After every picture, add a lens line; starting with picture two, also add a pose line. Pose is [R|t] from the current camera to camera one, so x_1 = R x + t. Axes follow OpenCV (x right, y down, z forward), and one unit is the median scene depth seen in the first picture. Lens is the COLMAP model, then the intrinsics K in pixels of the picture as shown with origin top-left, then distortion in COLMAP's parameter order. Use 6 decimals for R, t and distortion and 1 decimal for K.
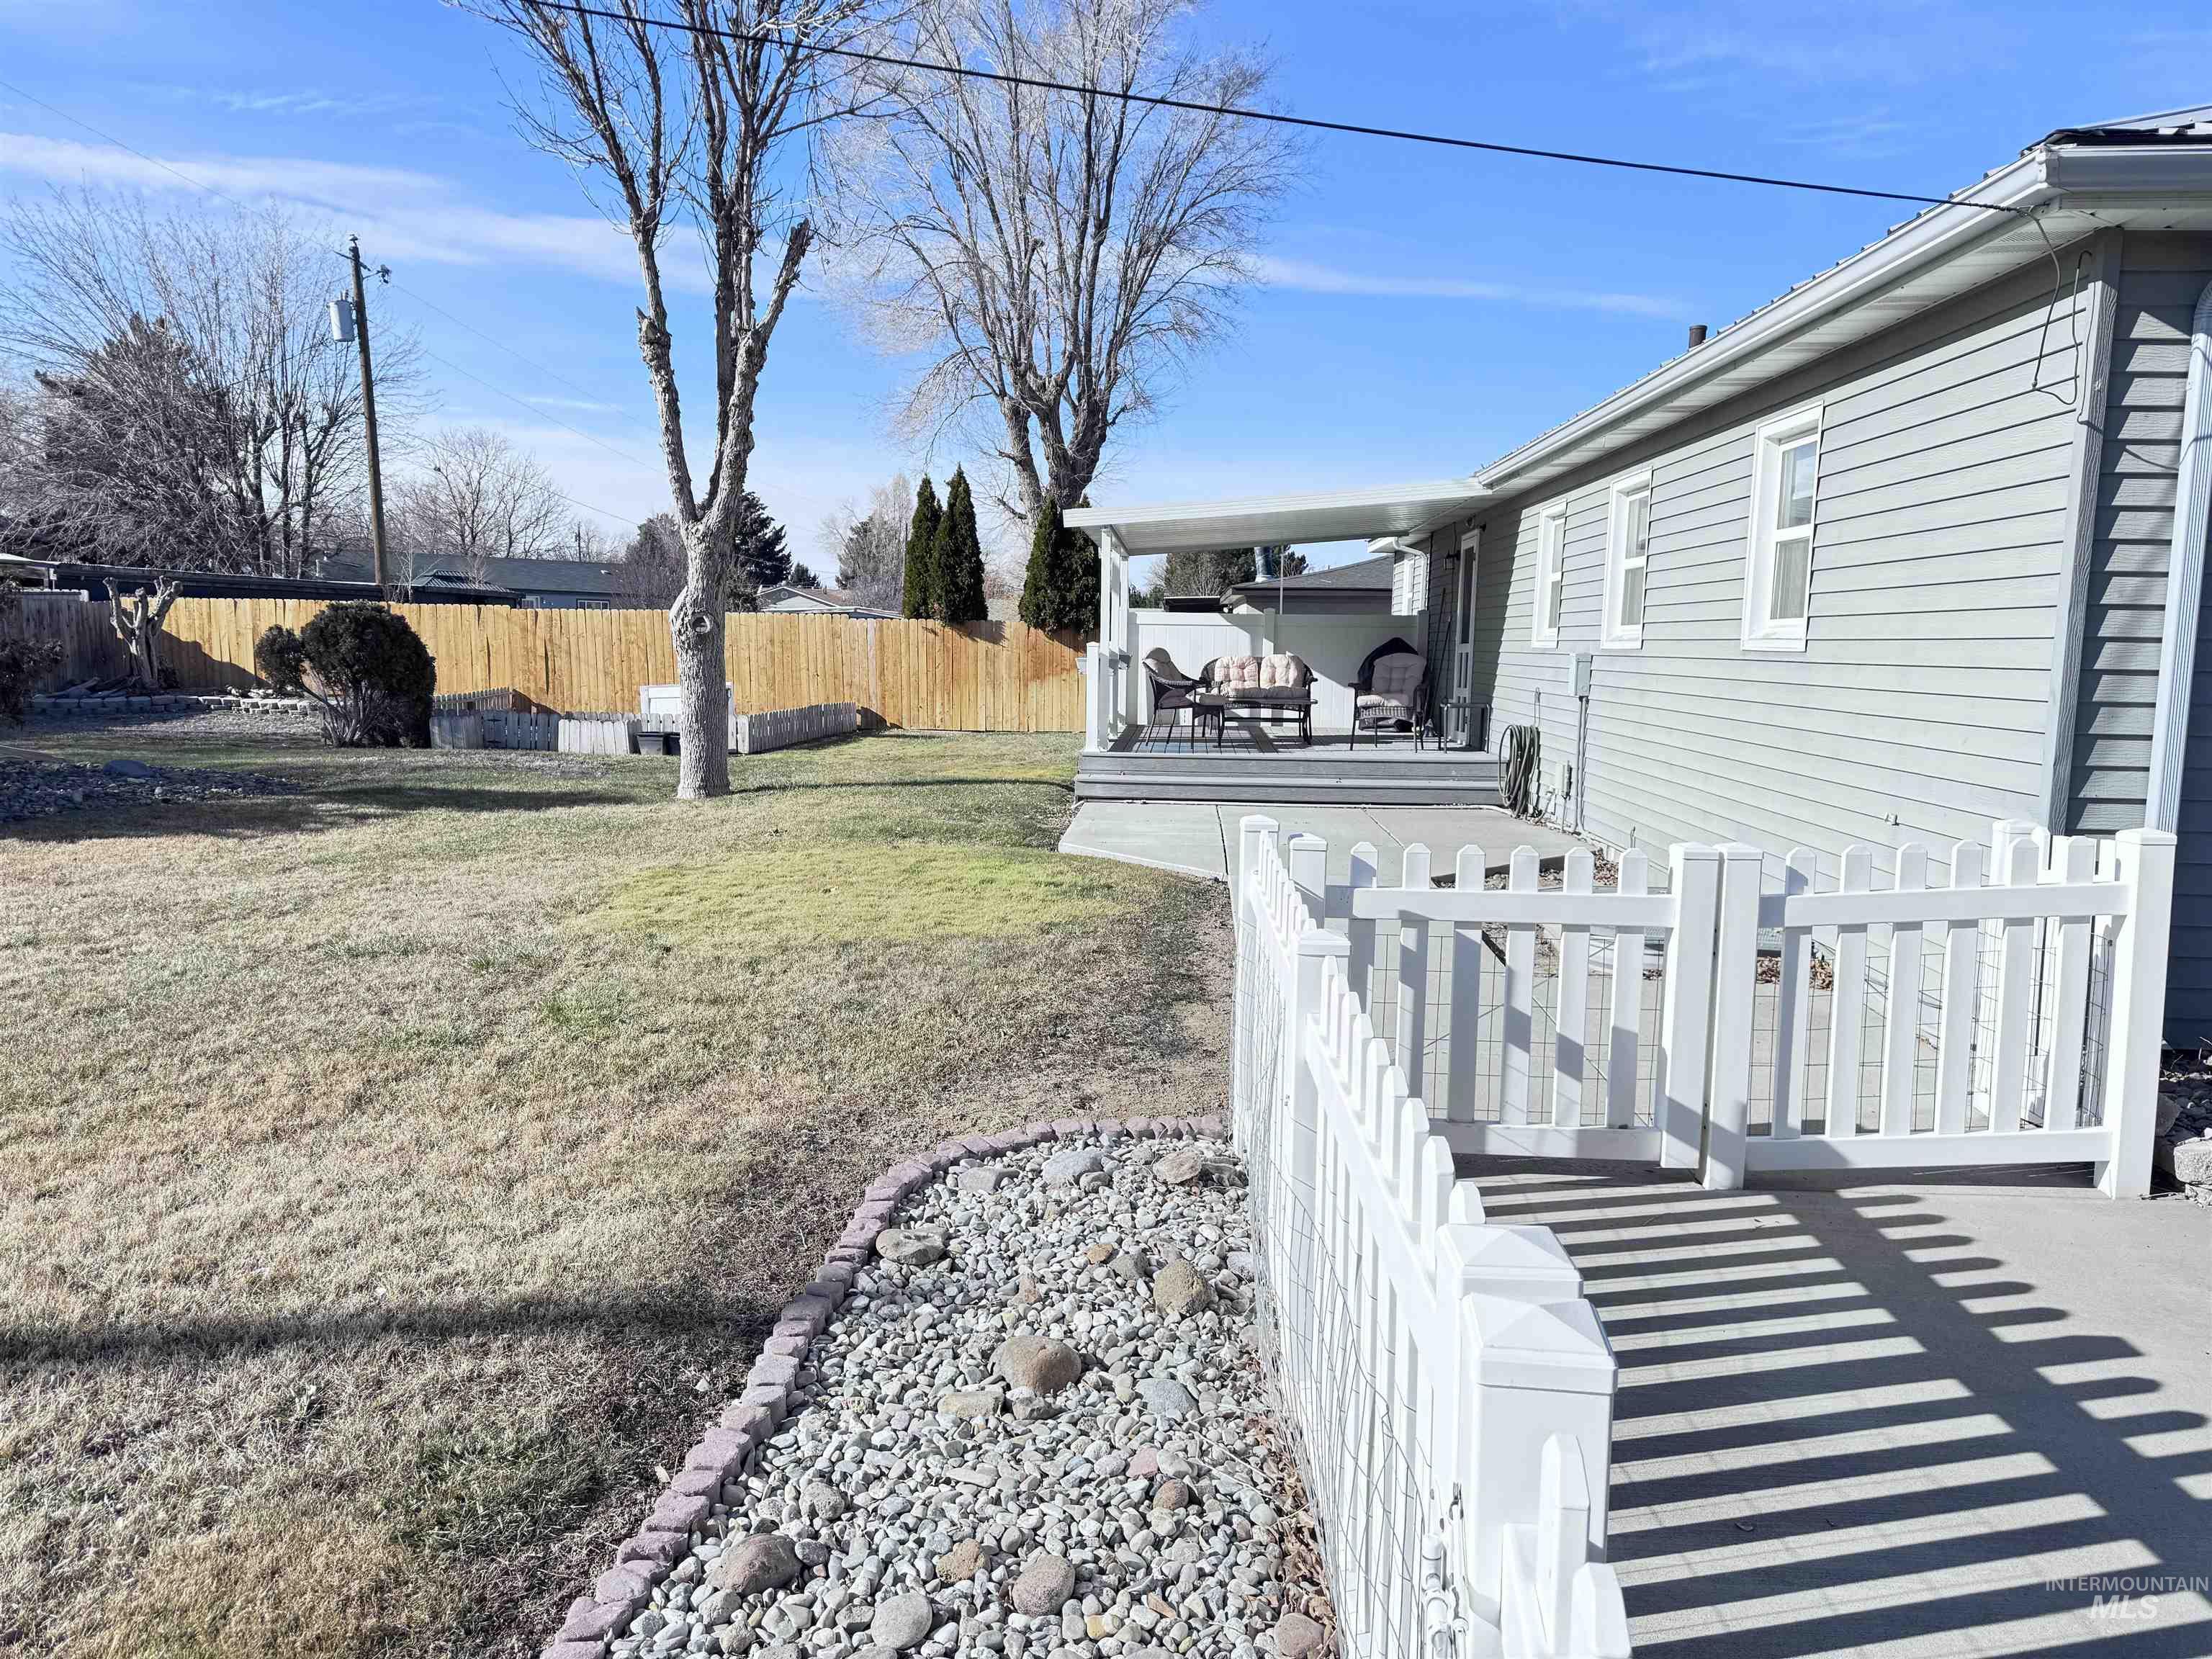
lens RADIAL K [[1590.5, 0, 1113.3], [0, 1590.5, 828.2], [0, 0, 1]] dist [0.000380, -0.019708]
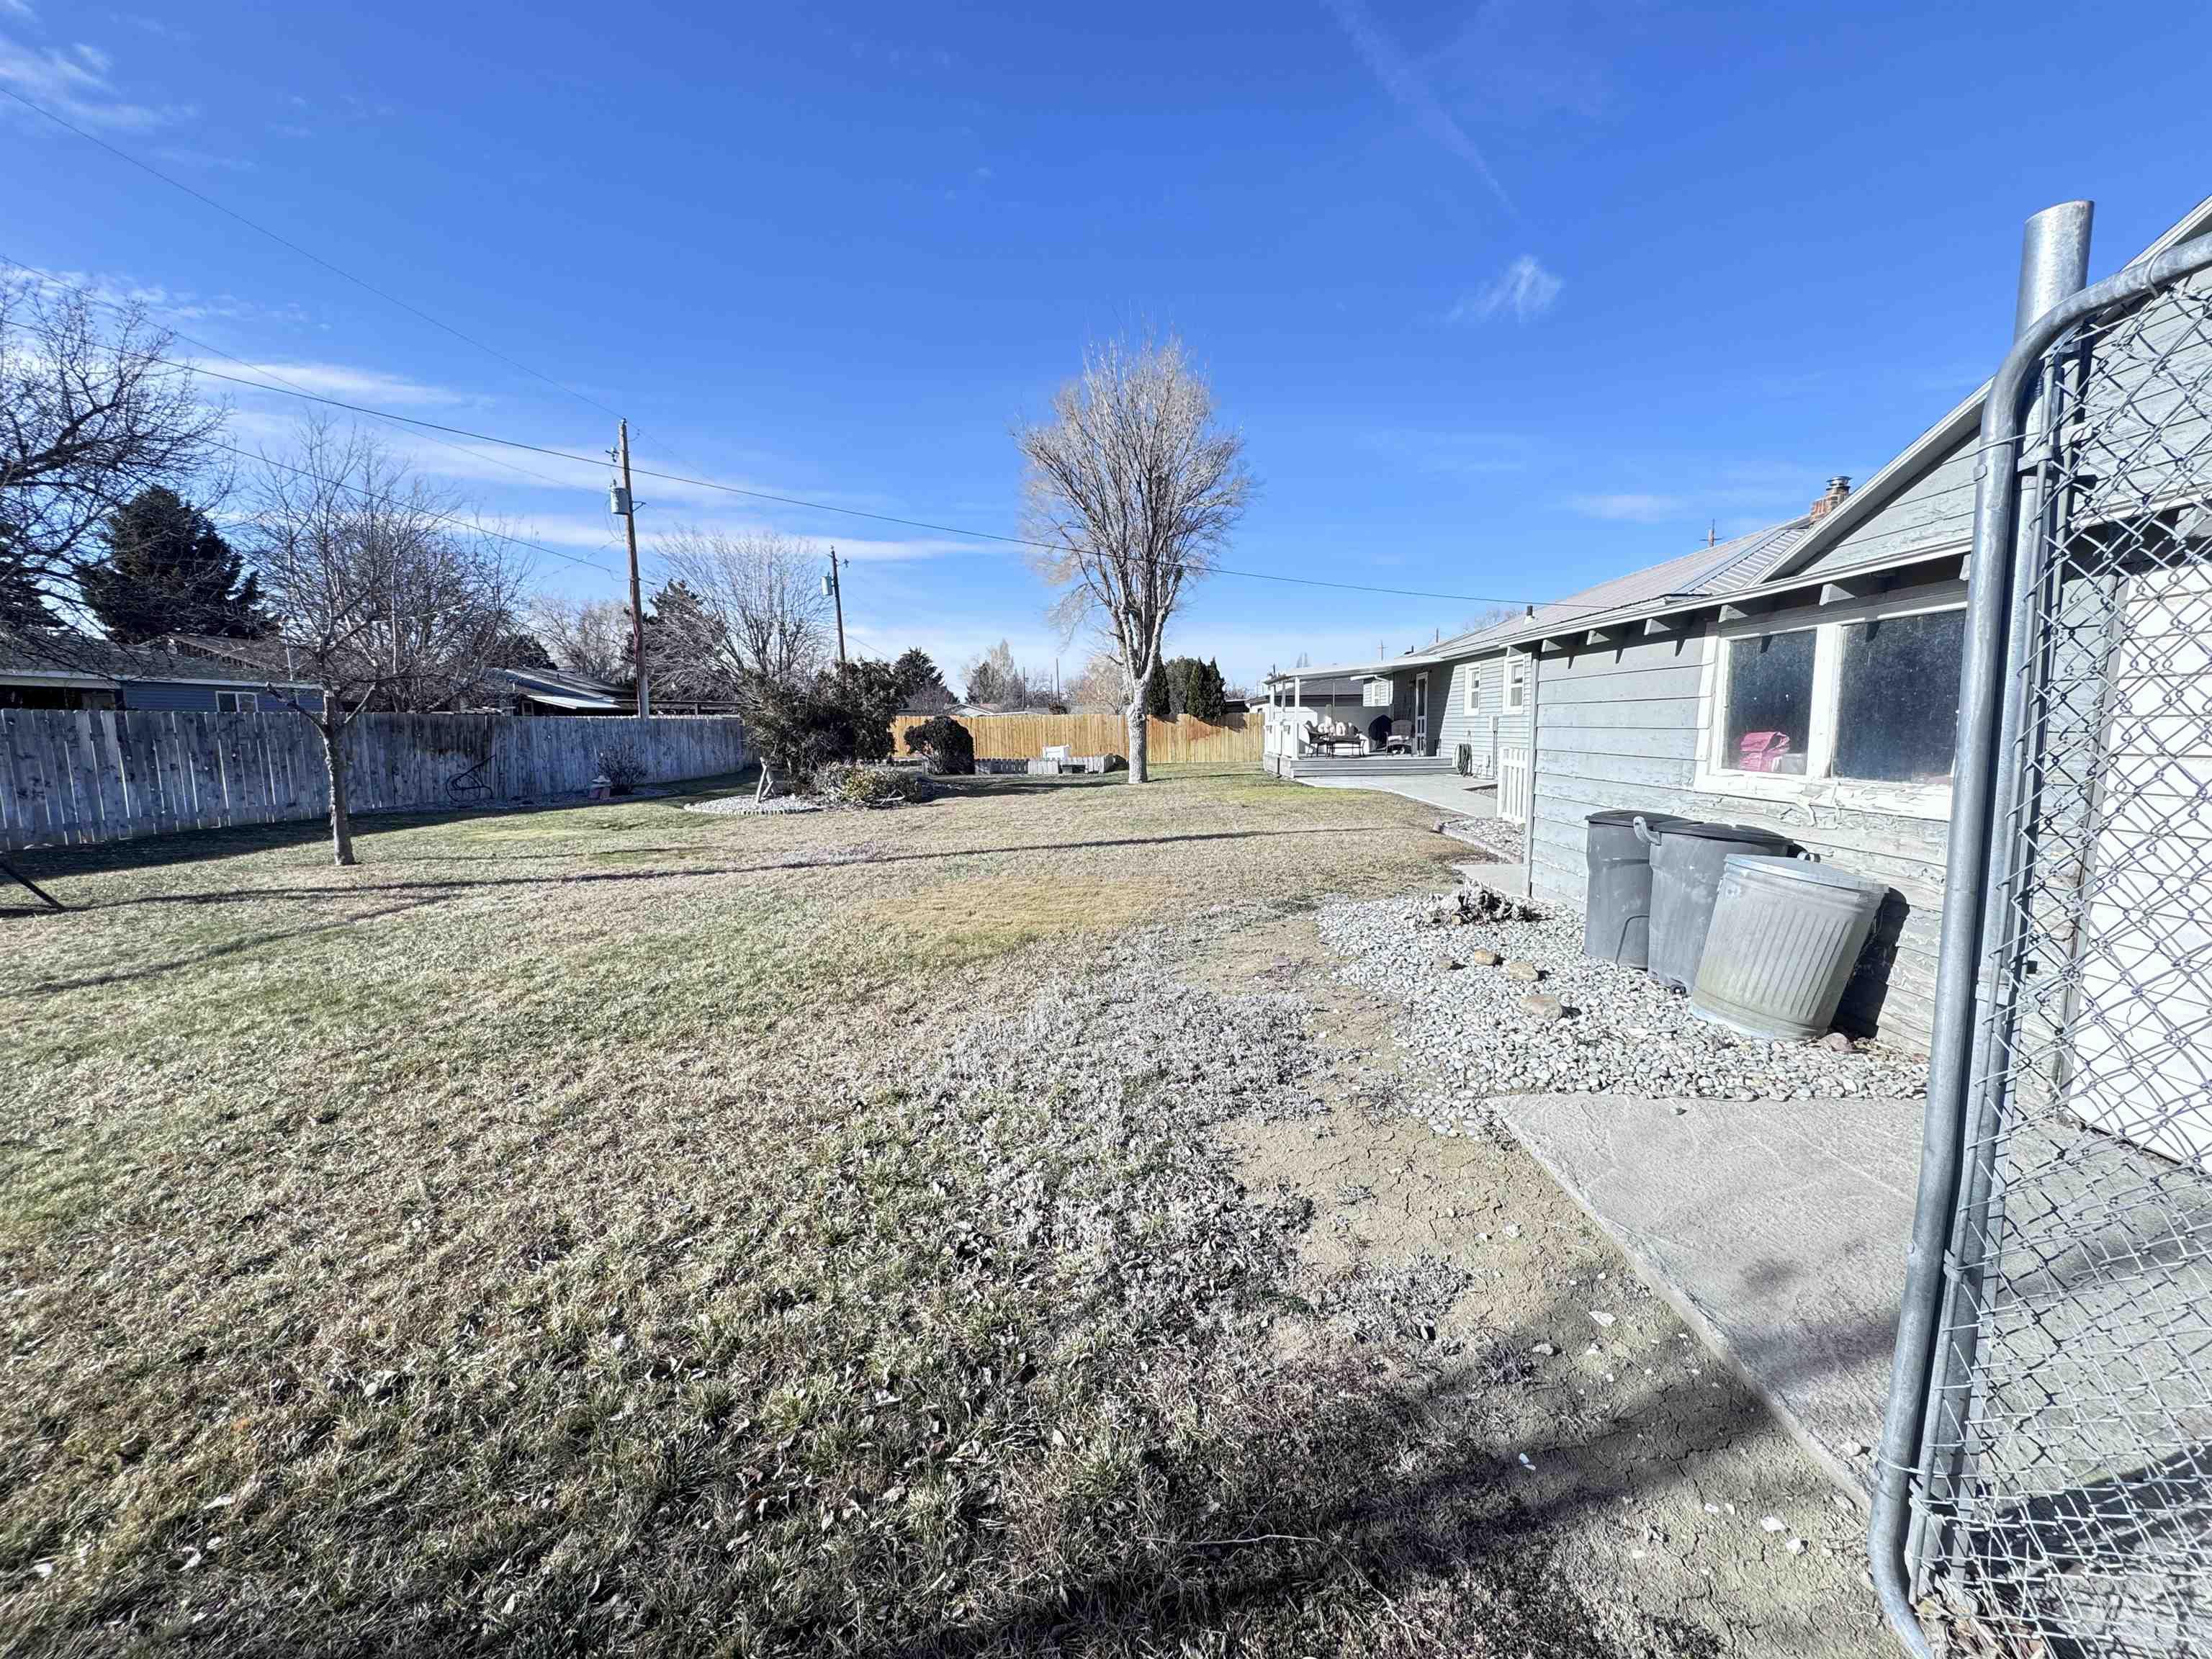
lens RADIAL K [[891.5, 0, 1087.0], [0, 891.5, 822.2], [0, 0, 1]] dist [0.002021, 0.000439]
pose [[0.999465, -0.031162, -0.009949, -0.244457], [0.031045, 0.999448, -0.011795, 0.043734], [0.010311, 0.011480, 0.999881, -0.351337]]
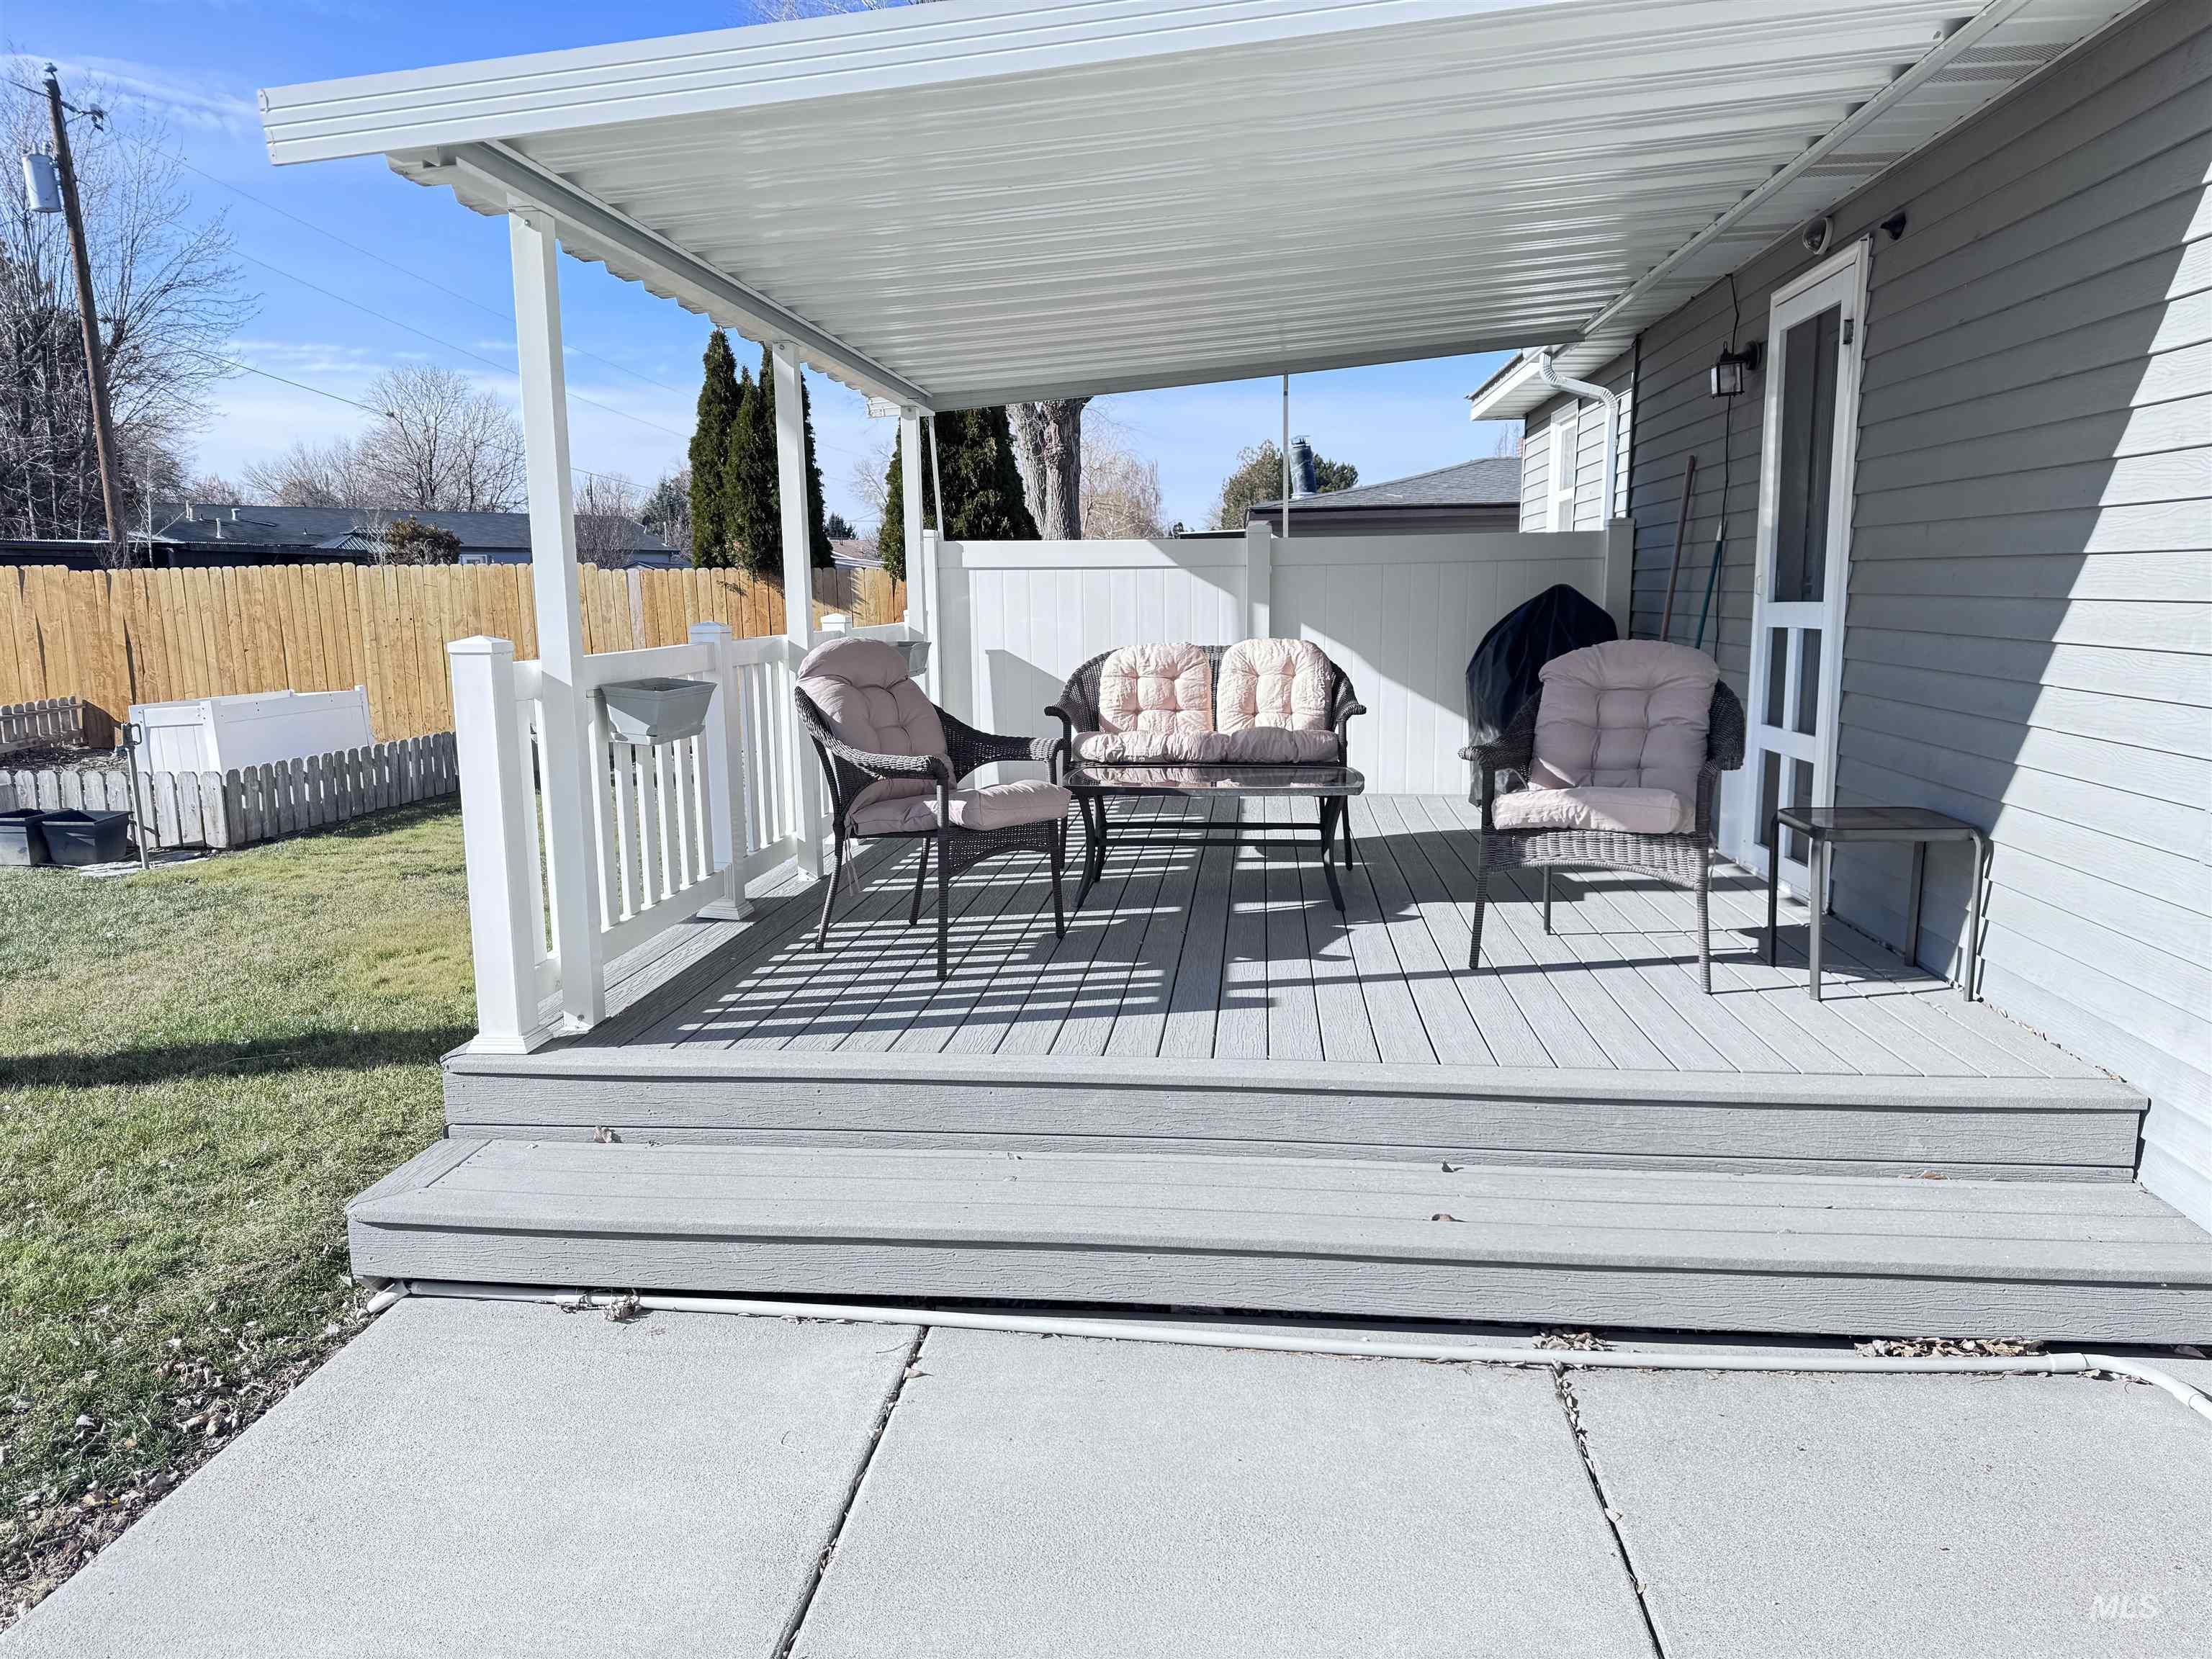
lens RADIAL K [[1590.5, 0, 1107.7], [0, 1590.5, 839.6], [0, 0, 1]] dist [0.000380, -0.019708]
pose [[0.998577, -0.017764, -0.050274, 0.069757], [0.019791, 0.998999, 0.040110, -0.063949], [0.049511, -0.041048, 0.997930, 0.511818]]
